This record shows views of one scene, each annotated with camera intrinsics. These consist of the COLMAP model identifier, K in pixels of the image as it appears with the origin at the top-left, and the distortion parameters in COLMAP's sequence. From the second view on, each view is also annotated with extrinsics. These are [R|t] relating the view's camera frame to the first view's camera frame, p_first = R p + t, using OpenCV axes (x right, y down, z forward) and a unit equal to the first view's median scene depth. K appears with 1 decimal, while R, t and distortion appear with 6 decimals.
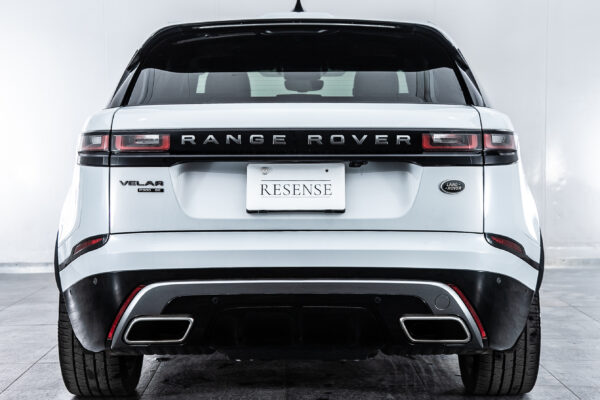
lens RADIAL K [[1187.2, 0, 294.3], [0, 1187.2, 196.4], [0, 0, 1]] dist [0.193694, 0.000000]
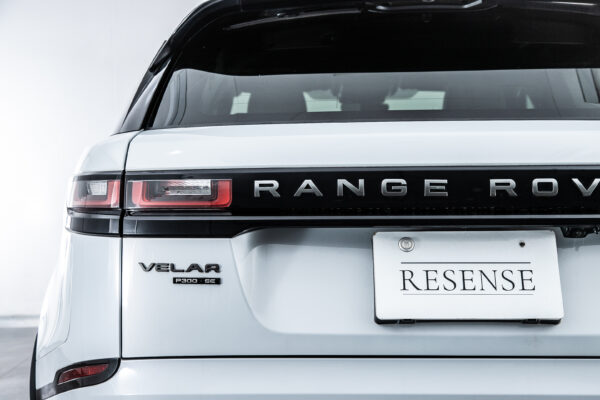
lens RADIAL K [[1187.2, 0, 295.6], [0, 1187.2, 199.7], [0, 0, 1]] dist [0.193694, 0.000000]
pose [[0.999992, -0.003444, -0.001911, -0.074233], [0.003387, 0.999569, -0.029169, -0.026358], [0.002010, 0.029163, 0.999573, 0.453839]]
